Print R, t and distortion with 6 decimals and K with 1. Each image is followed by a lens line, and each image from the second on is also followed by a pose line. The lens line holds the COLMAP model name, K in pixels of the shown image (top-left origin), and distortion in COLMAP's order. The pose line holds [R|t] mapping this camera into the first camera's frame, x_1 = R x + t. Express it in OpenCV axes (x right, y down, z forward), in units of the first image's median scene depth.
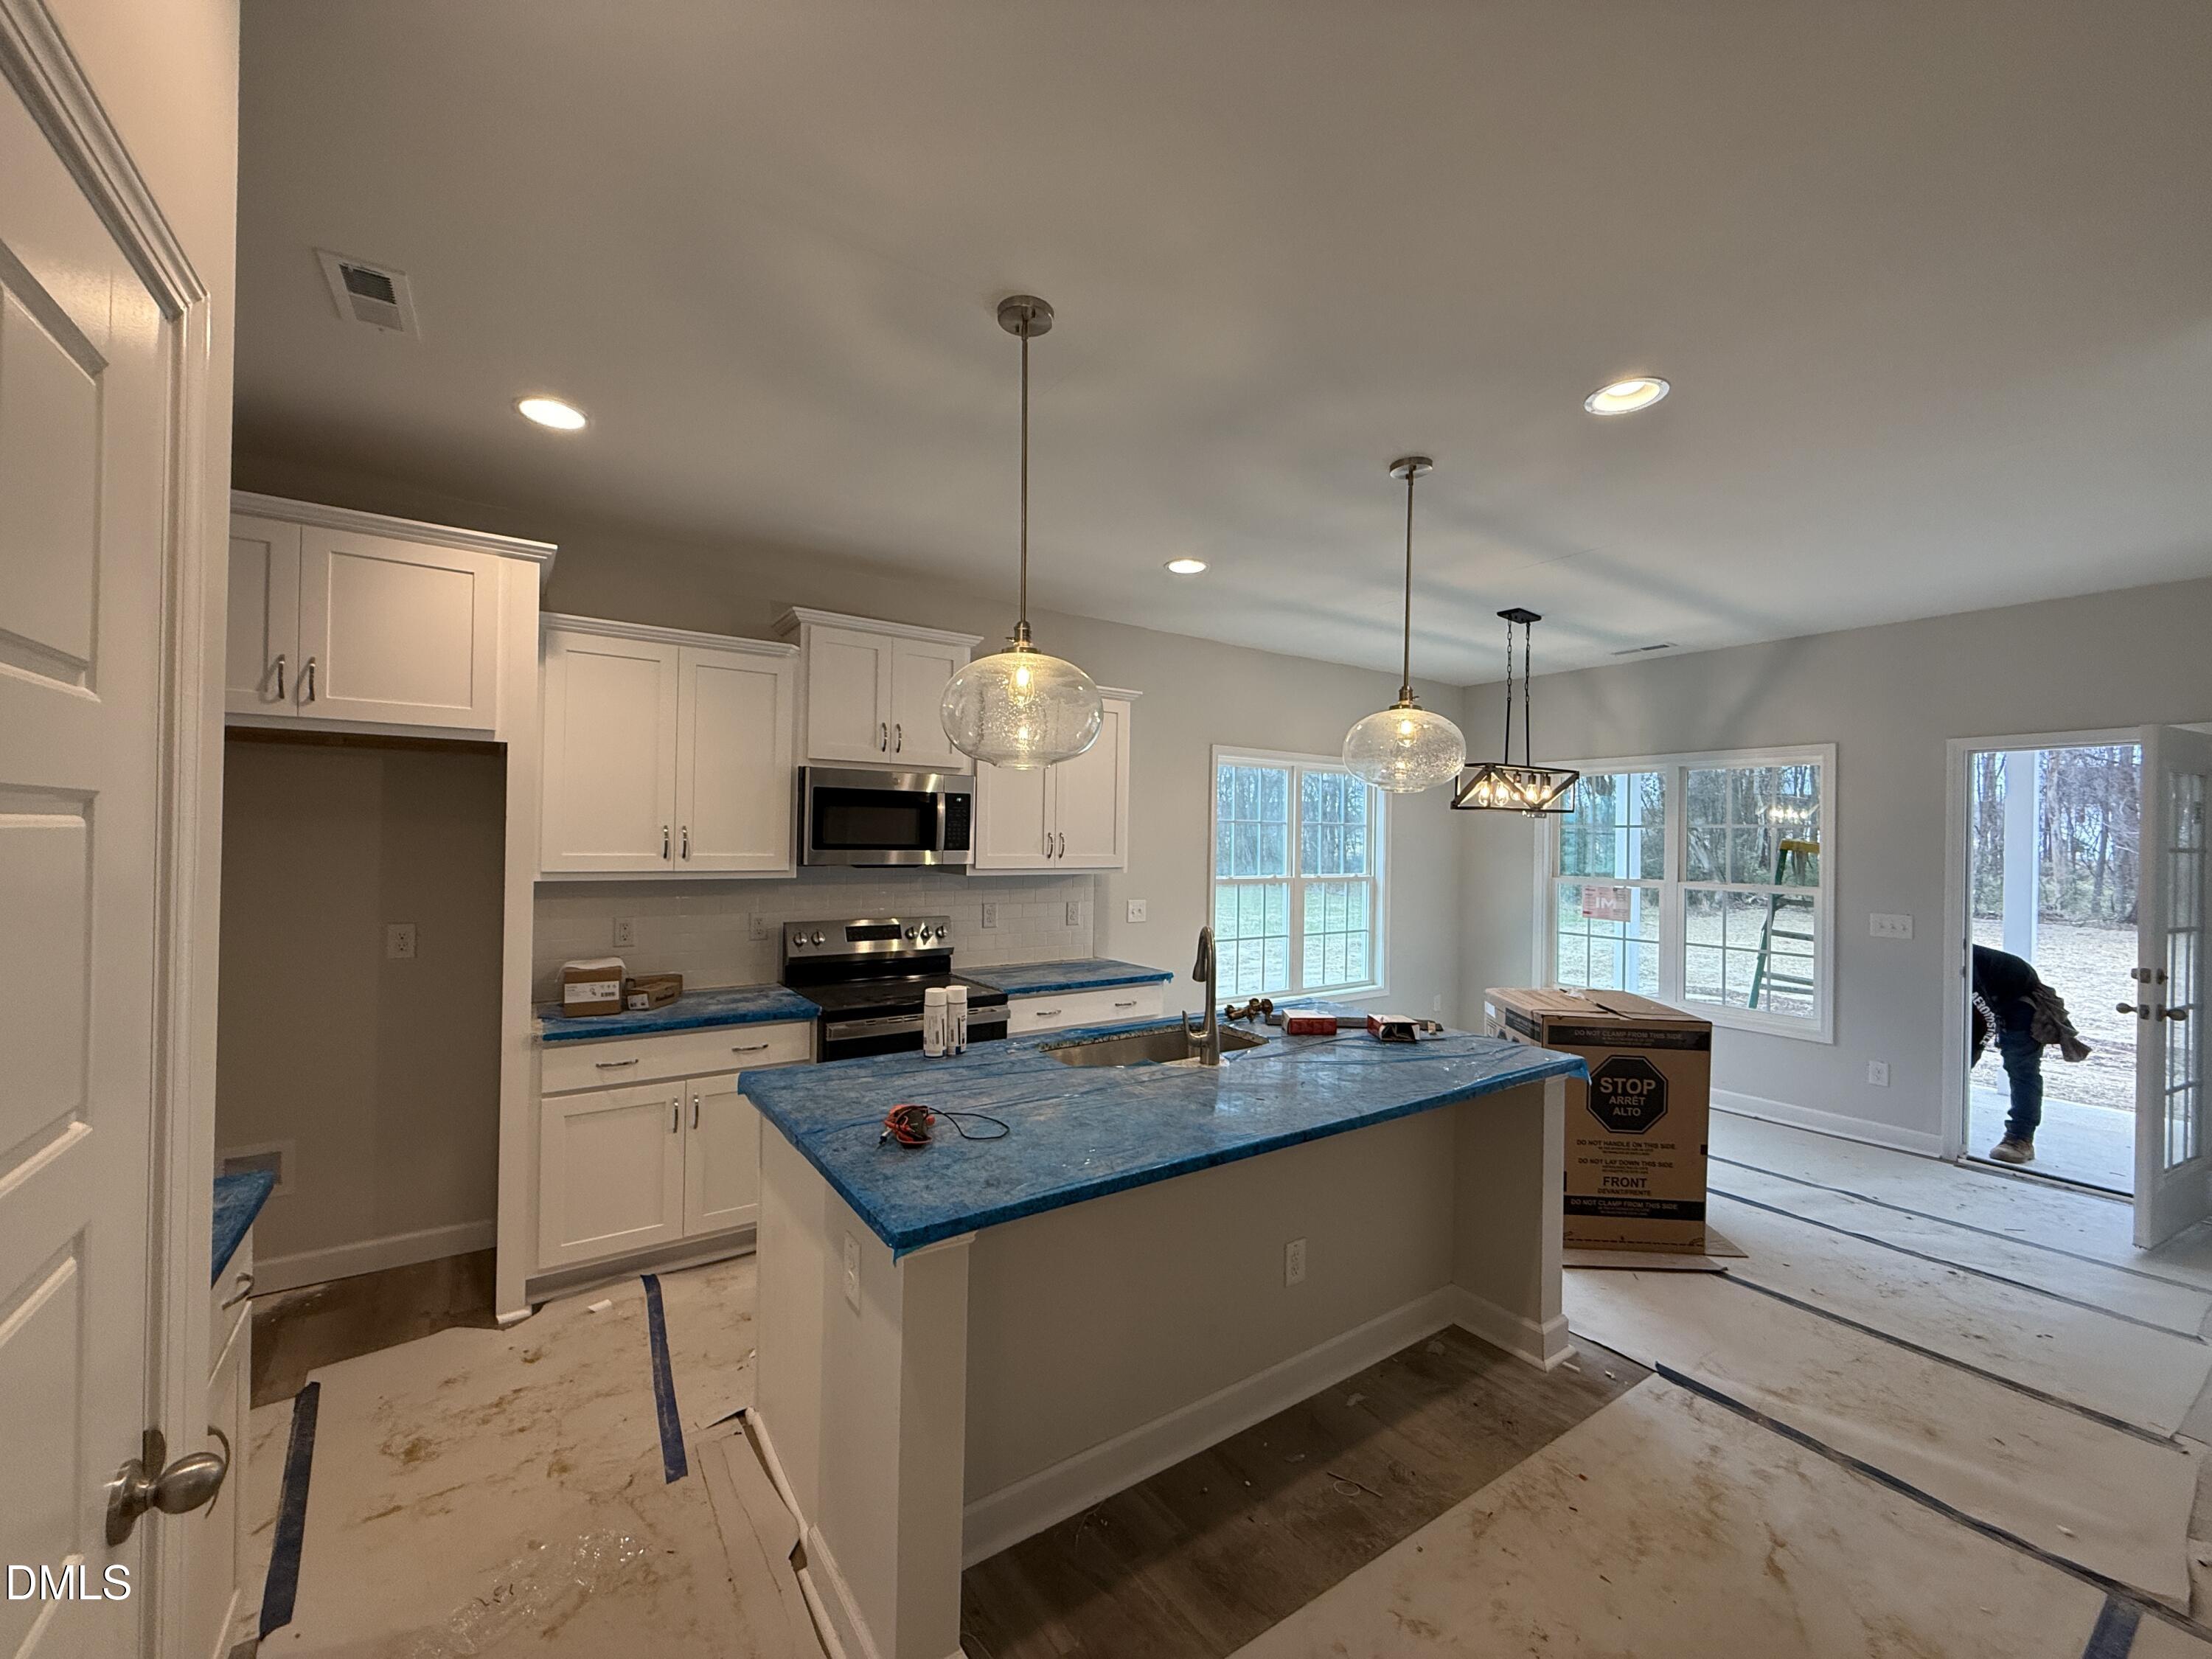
lens RADIAL K [[873.6, 0, 1088.1], [0, 873.6, 832.2], [0, 0, 1]] dist [-0.017757, -0.001018]
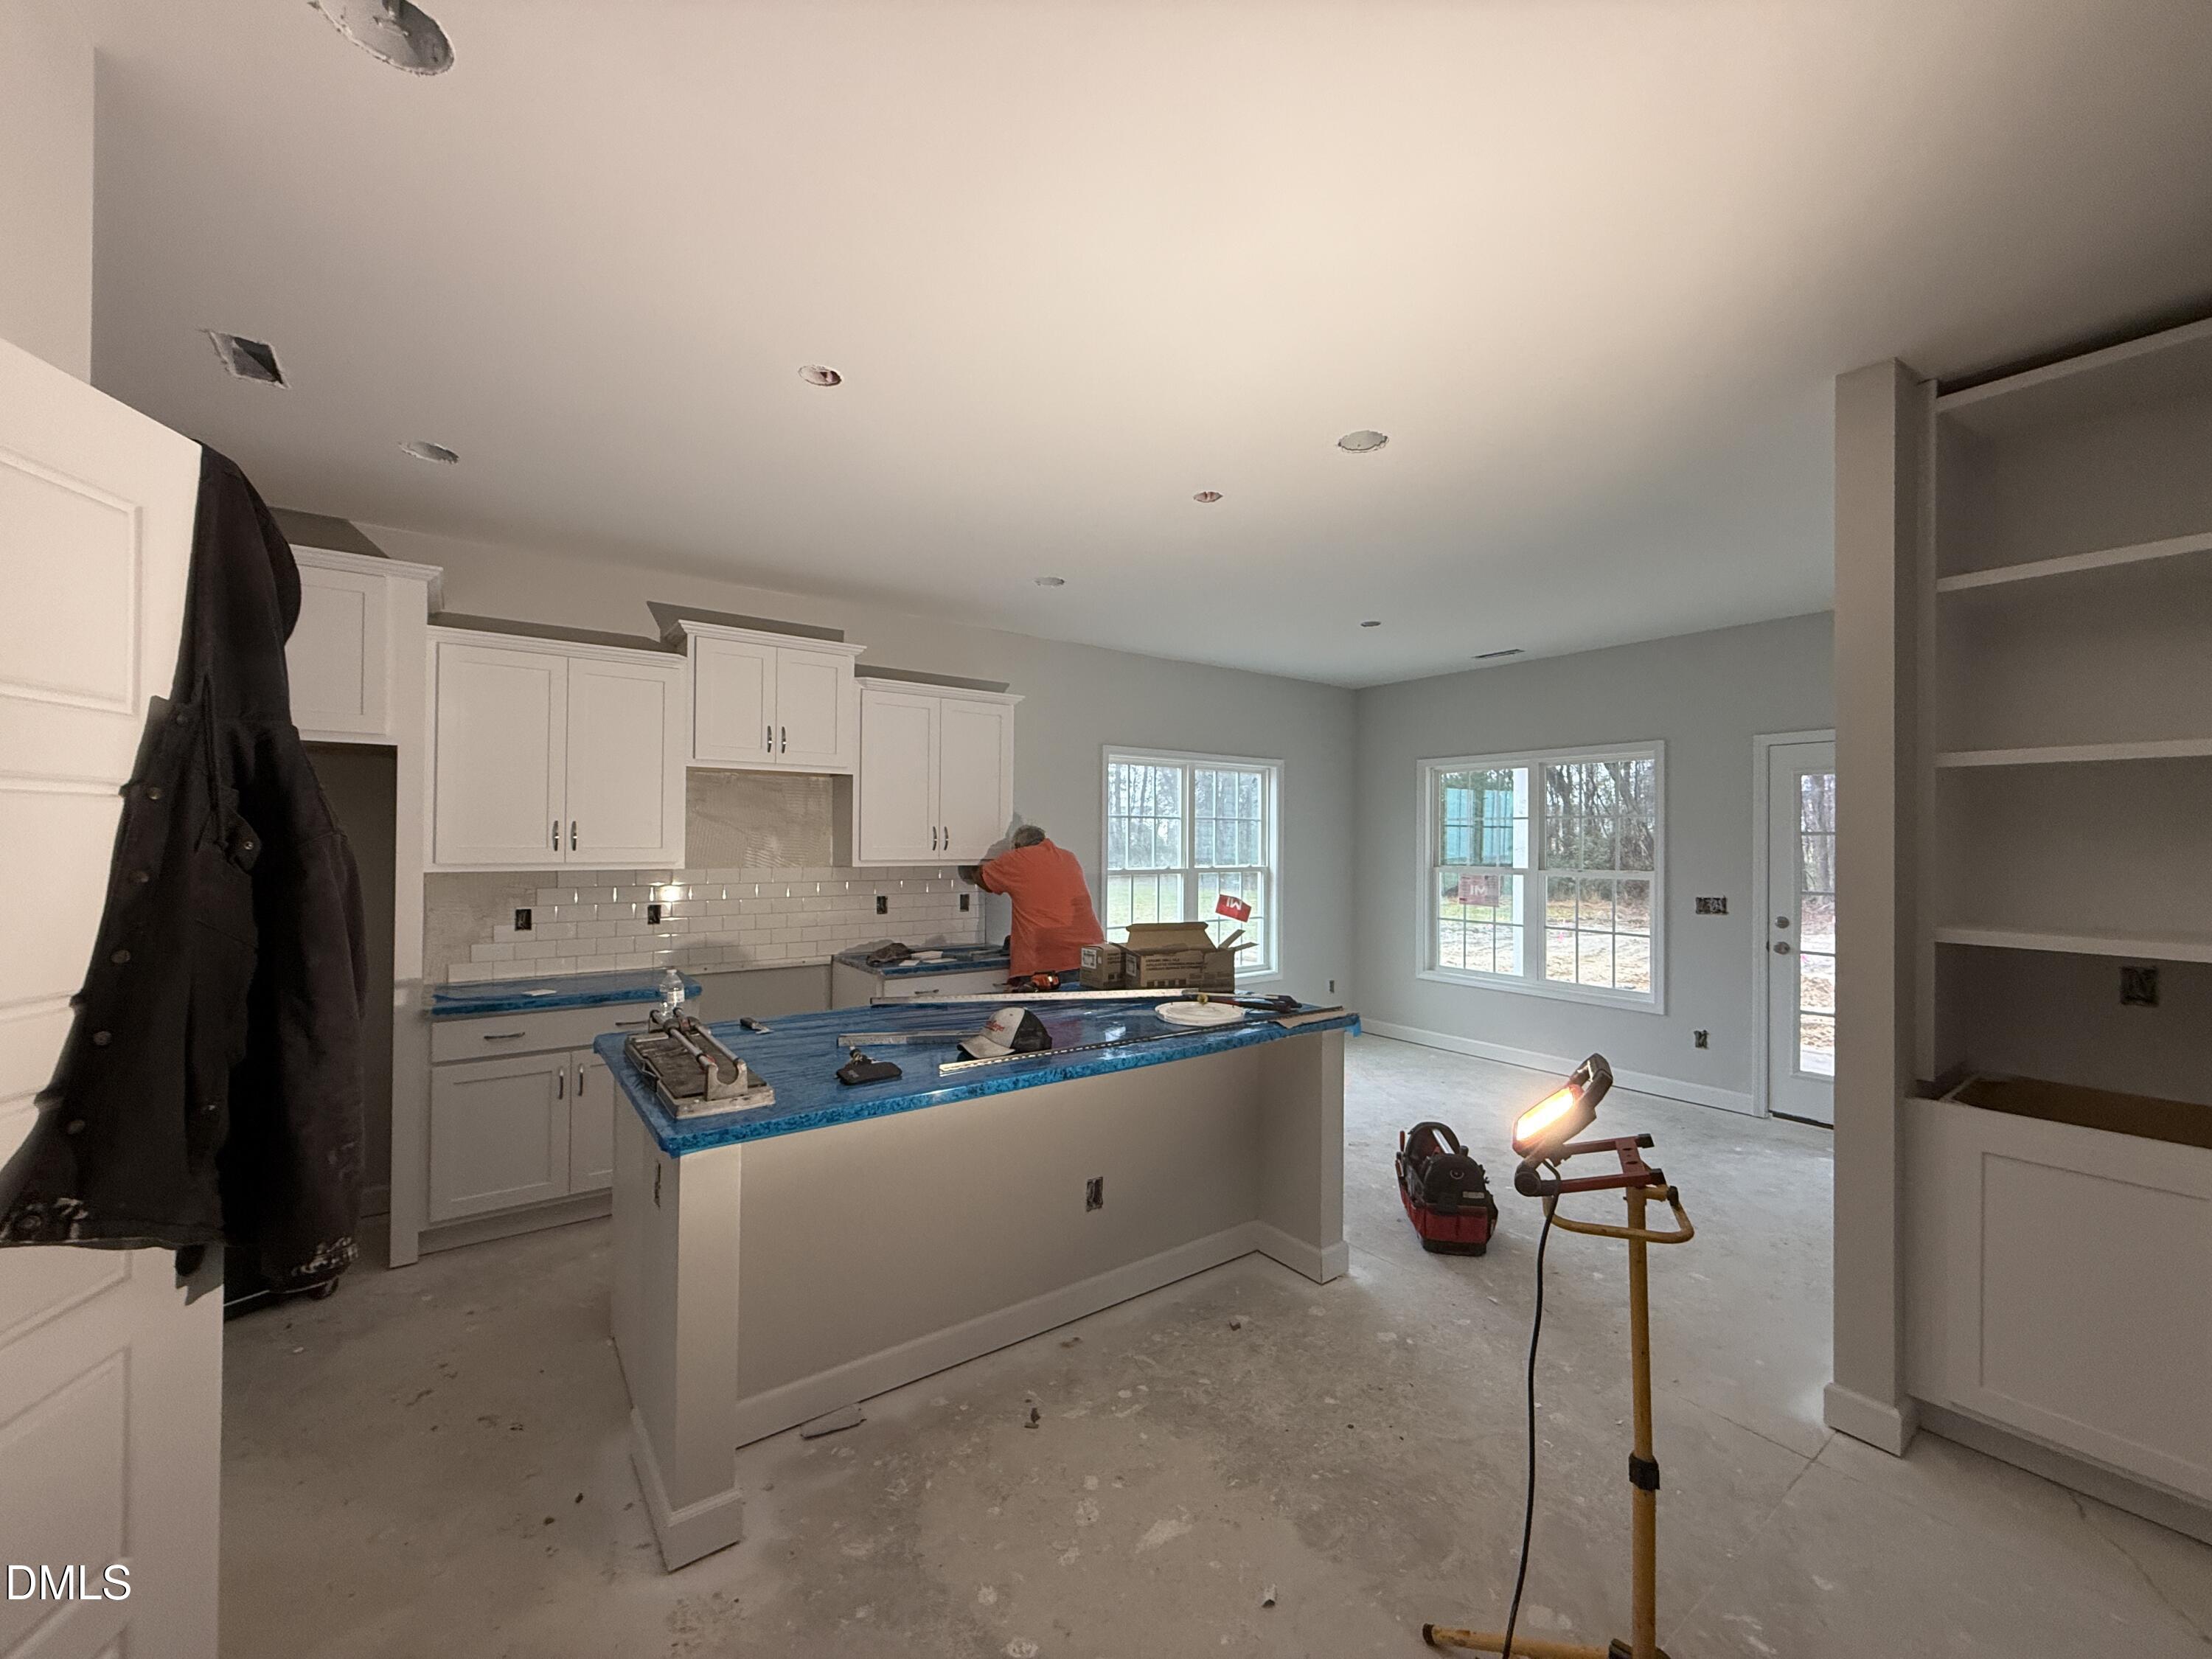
lens RADIAL K [[873.6, 0, 1093.0], [0, 873.6, 833.7], [0, 0, 1]] dist [-0.017757, -0.001018]
pose [[0.999467, -0.009012, 0.031390, 0.148270], [0.008995, 0.999959, 0.000676, 0.011733], [-0.031395, -0.000393, 0.999507, -0.108470]]
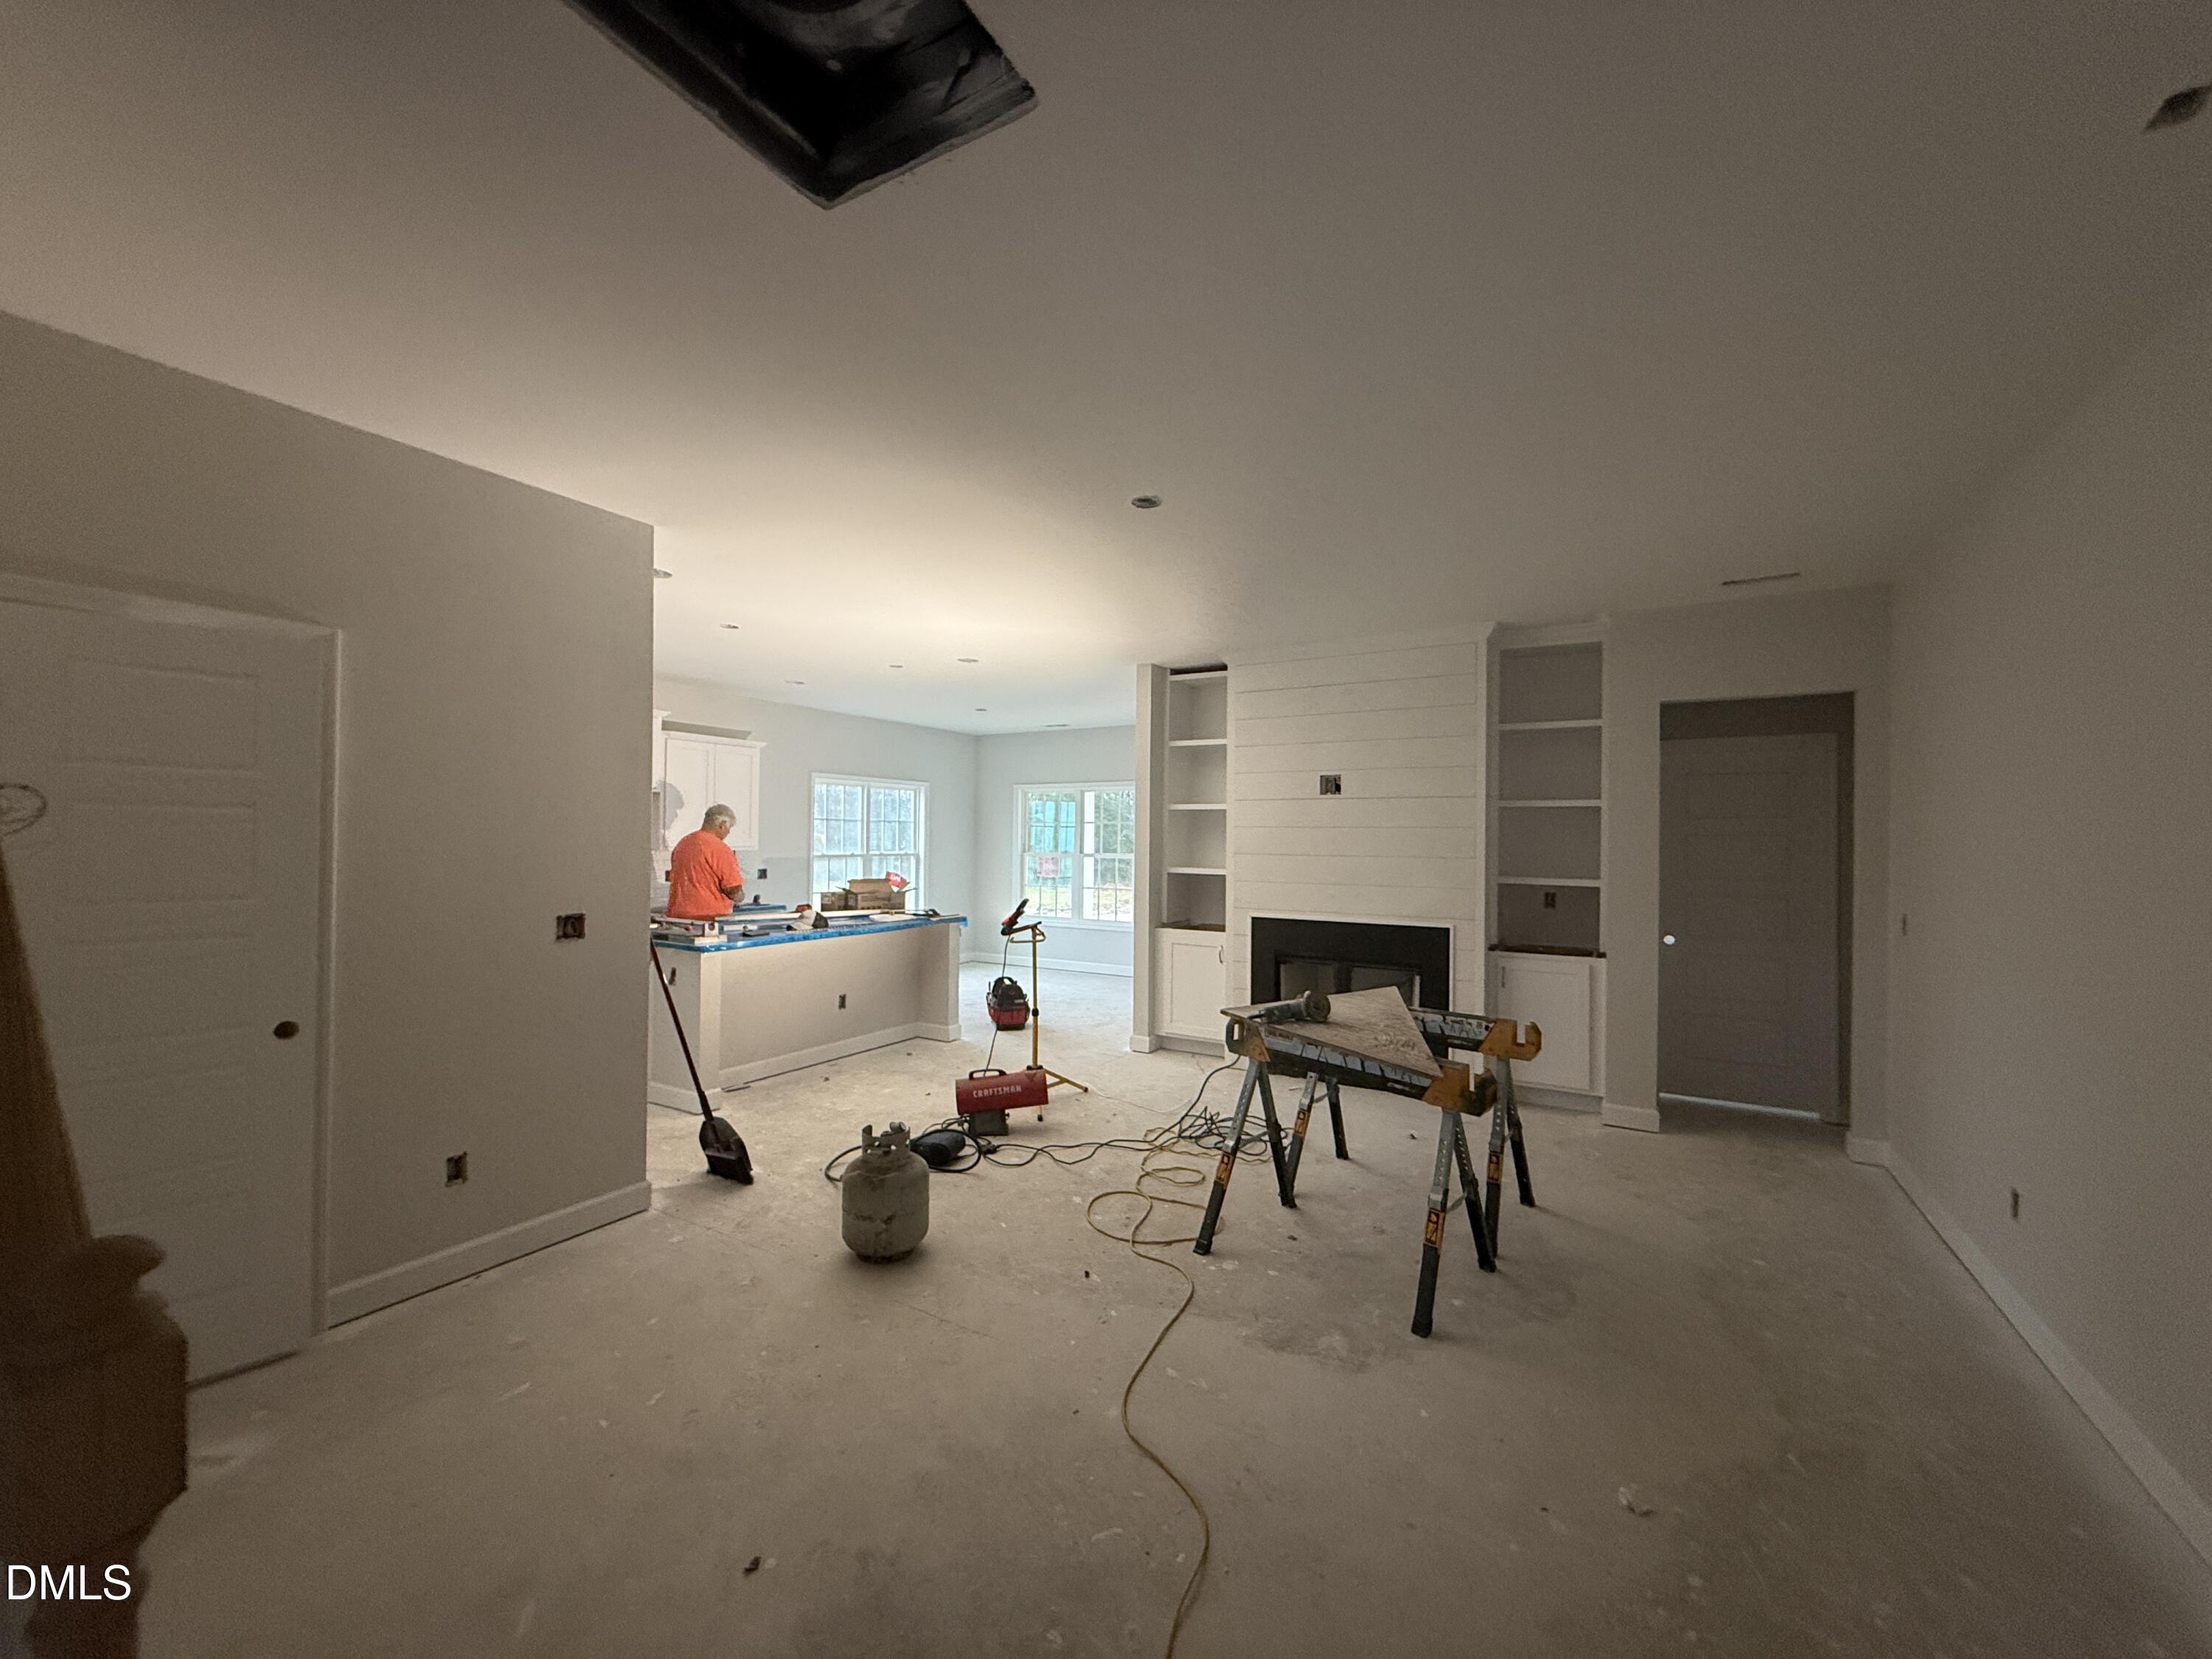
lens RADIAL K [[873.6, 0, 1103.9], [0, 873.6, 833.7], [0, 0, 1]] dist [-0.017757, -0.001018]
pose [[0.899707, -0.004208, 0.436475, -0.118213], [0.001032, 0.999971, 0.007514, 0.004635], [-0.436494, -0.006310, 0.899685, -1.086250]]
